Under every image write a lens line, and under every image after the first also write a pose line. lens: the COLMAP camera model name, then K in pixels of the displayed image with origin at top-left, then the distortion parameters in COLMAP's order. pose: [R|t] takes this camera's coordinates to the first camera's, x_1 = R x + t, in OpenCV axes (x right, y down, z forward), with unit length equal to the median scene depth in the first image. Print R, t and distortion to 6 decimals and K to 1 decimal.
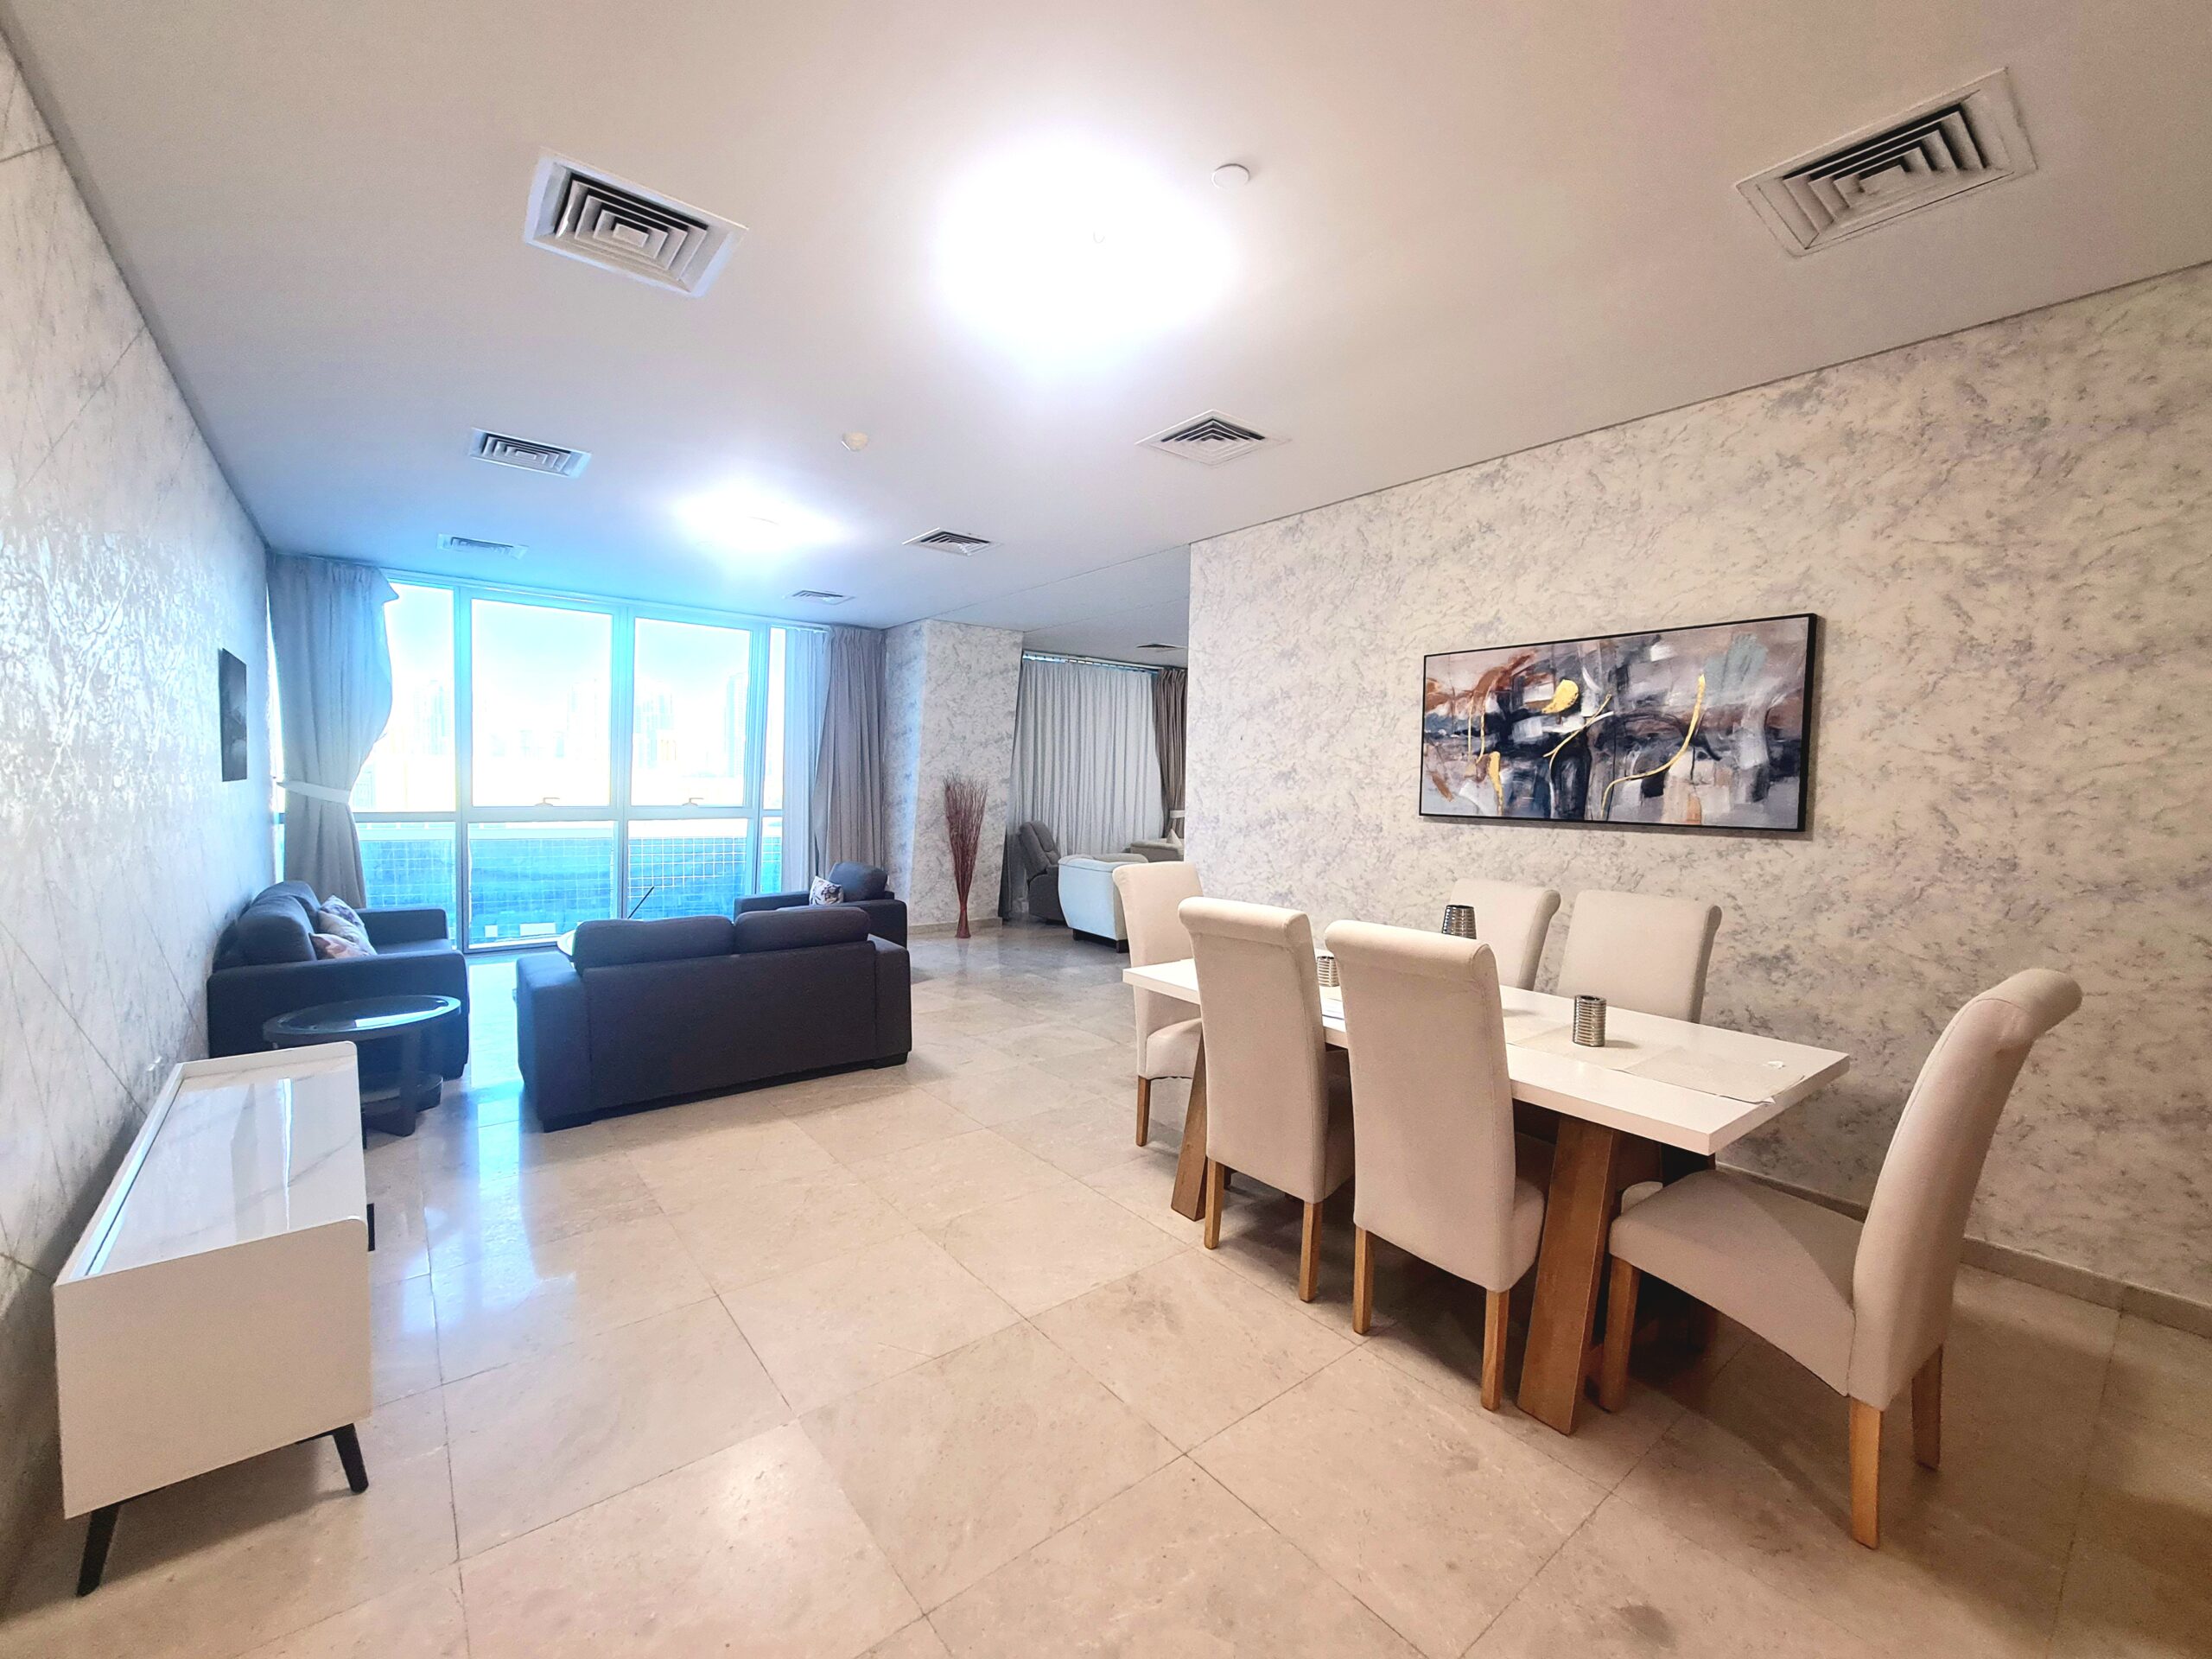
lens RADIAL K [[910.3, 0, 1112.2], [0, 910.3, 824.3], [0, 0, 1]] dist [0.005899, -0.001552]
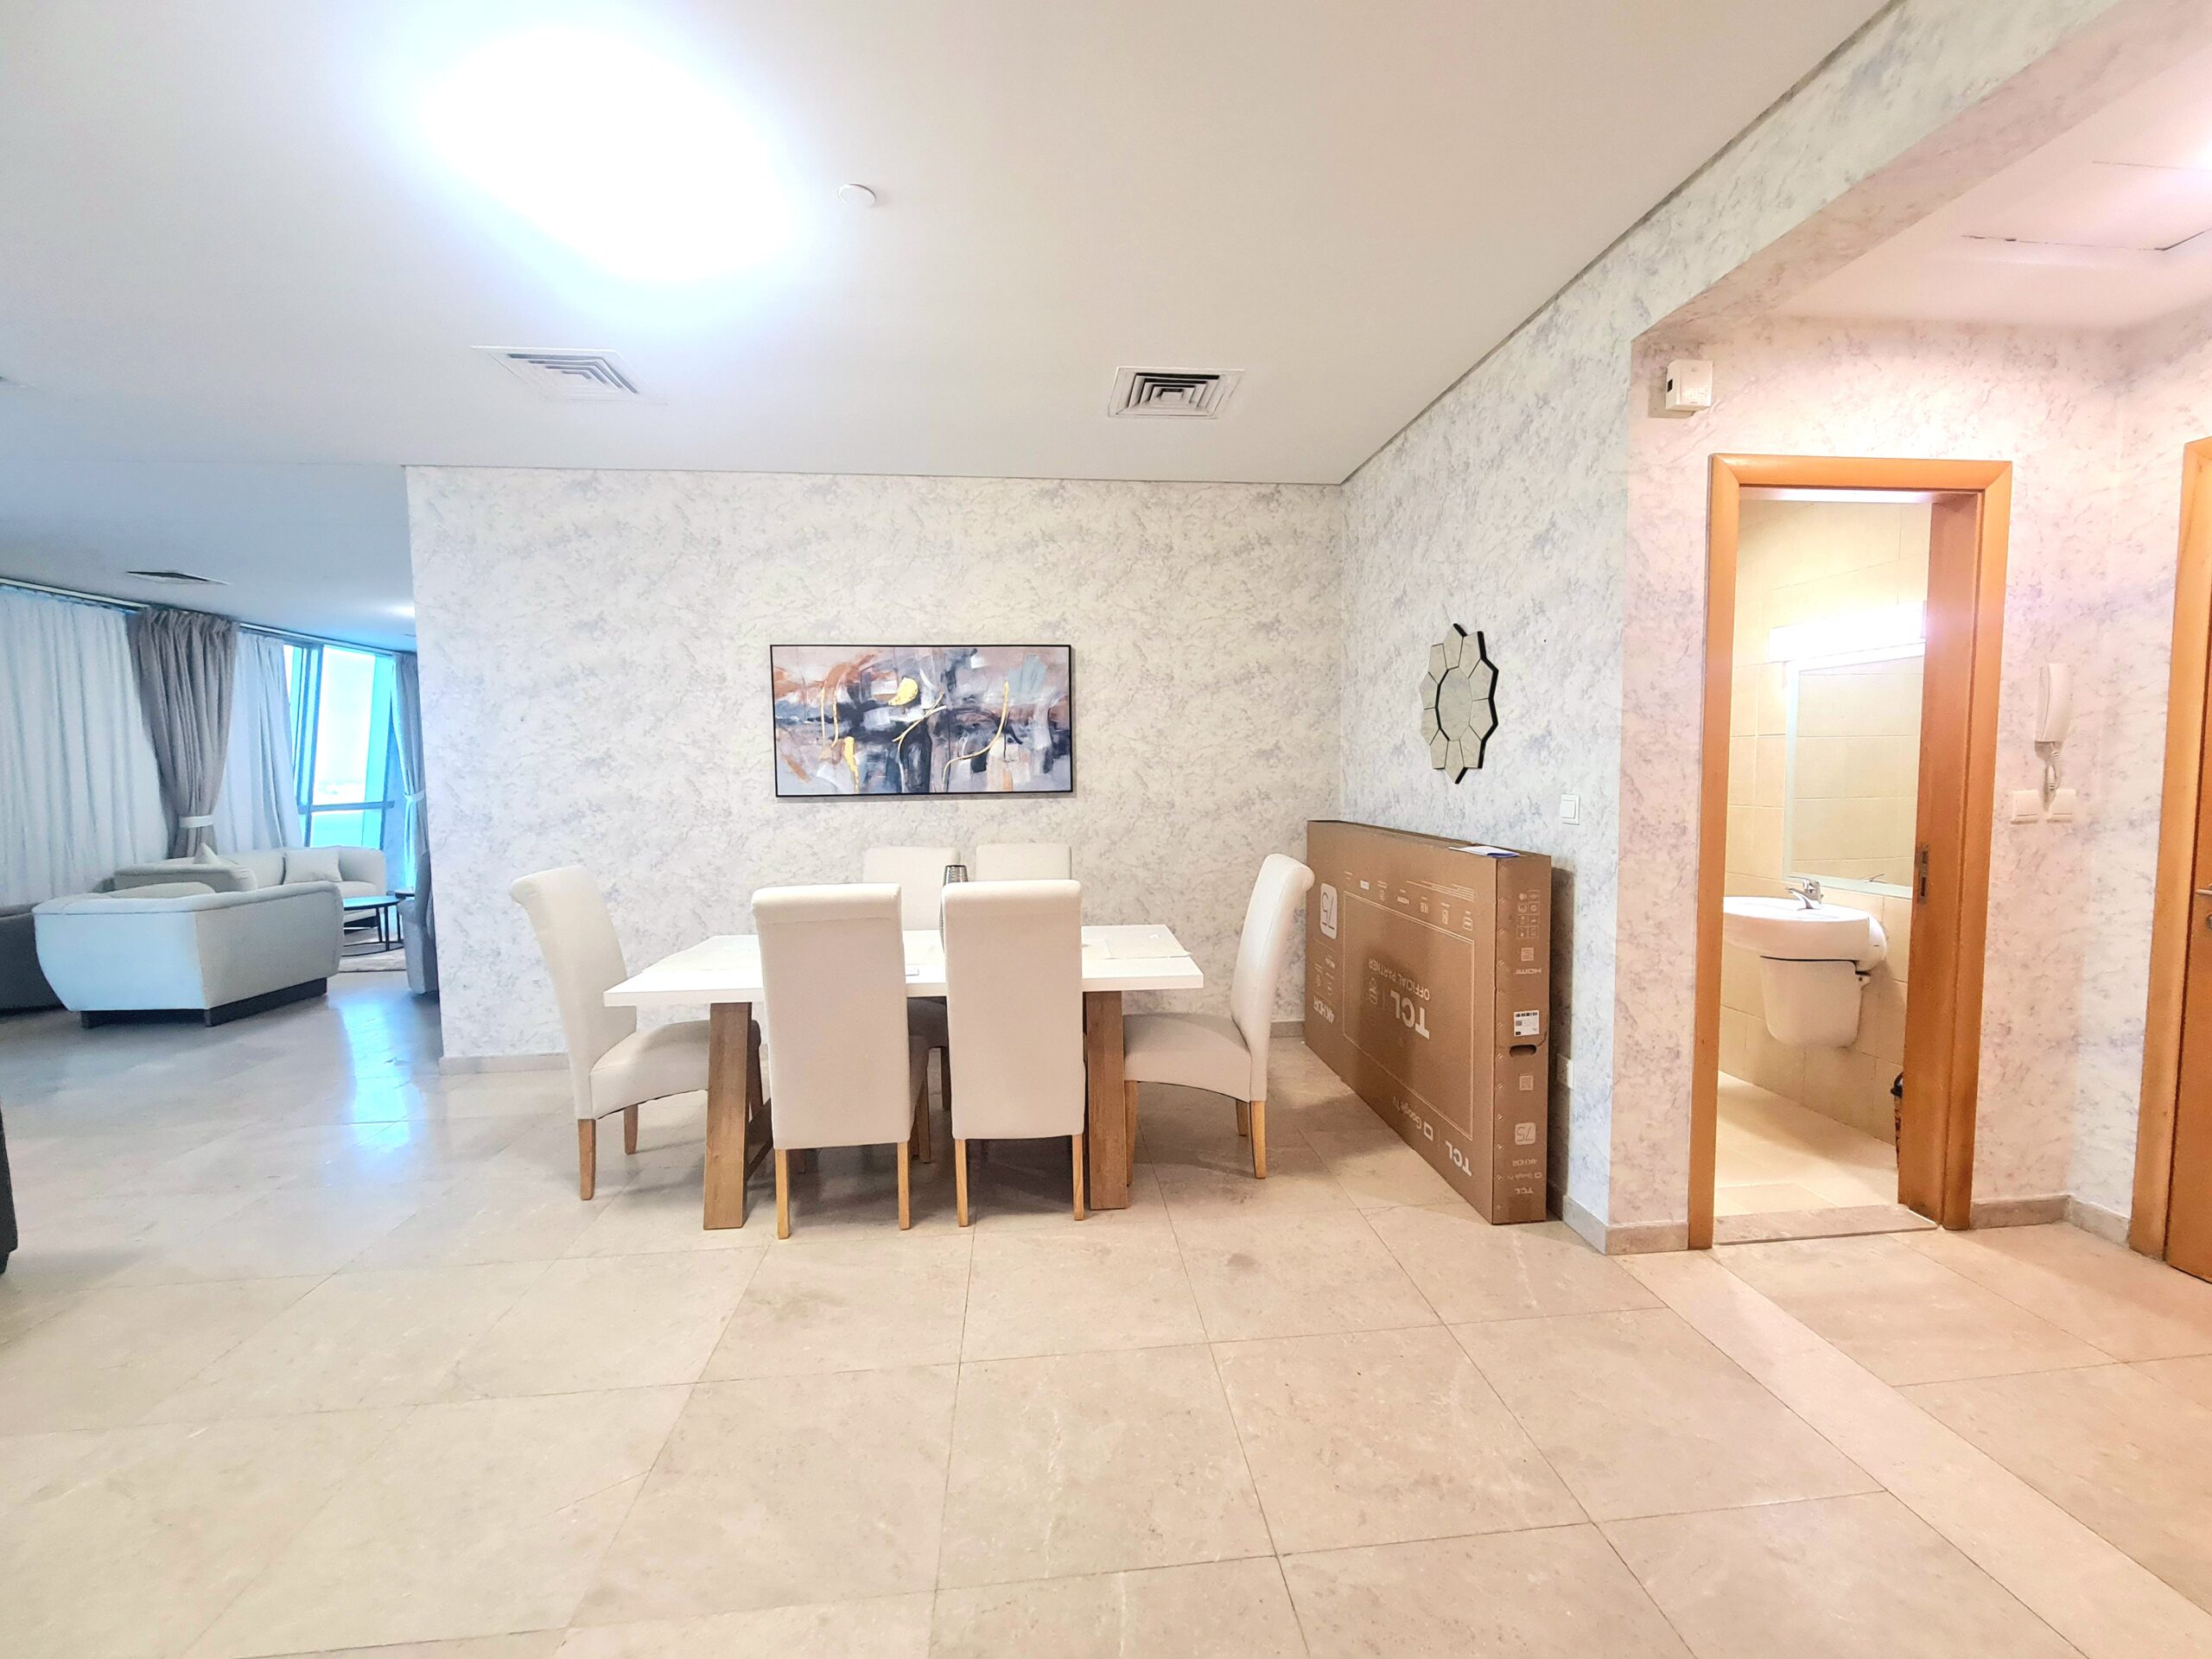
lens RADIAL K [[910.3, 0, 1115.1], [0, 910.3, 822.6], [0, 0, 1]] dist [0.005899, -0.001552]
pose [[0.550565, -0.079045, 0.831042, -0.332439], [0.061164, 0.996651, 0.054277, -0.013980], [-0.832549, 0.020947, 0.553556, 0.093438]]
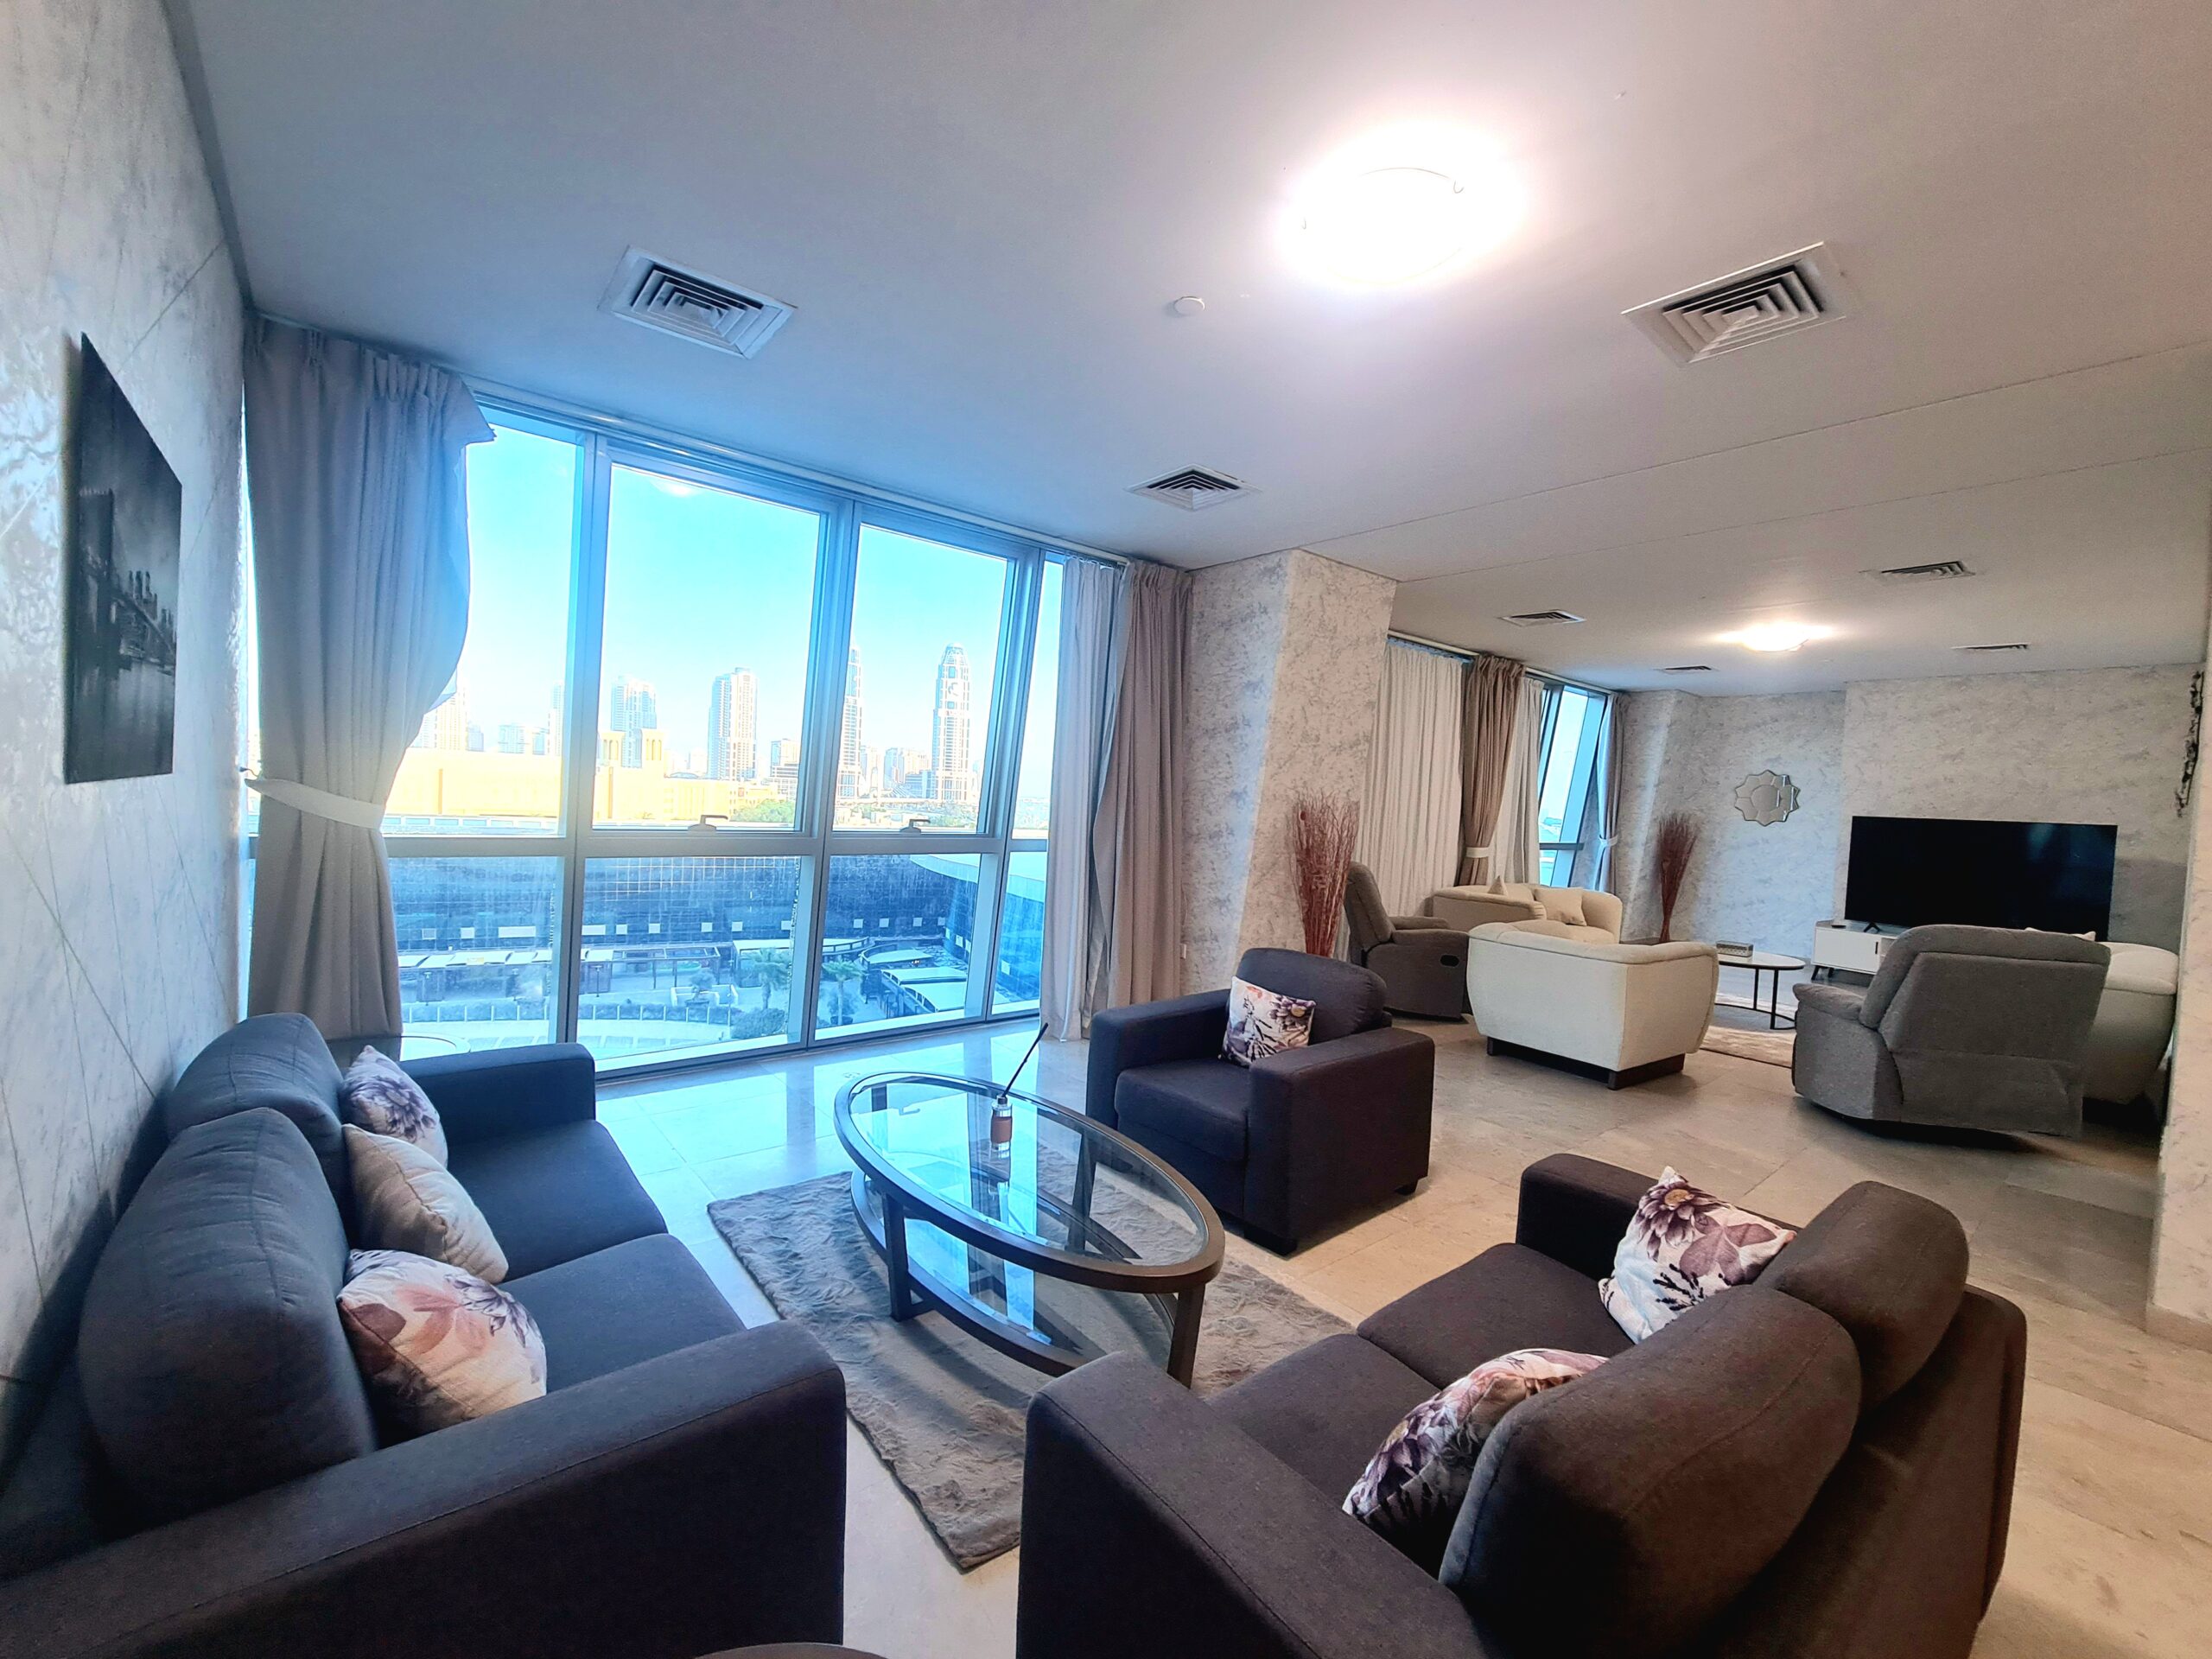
lens RADIAL K [[910.3, 0, 1116.8], [0, 910.3, 827.7], [0, 0, 1]] dist [0.005899, -0.001552]
pose [[0.999334, 0.028411, 0.022892, -0.658219], [-0.028168, 0.999544, -0.010880, -0.040212], [-0.023191, 0.010228, 0.999679, 0.717515]]
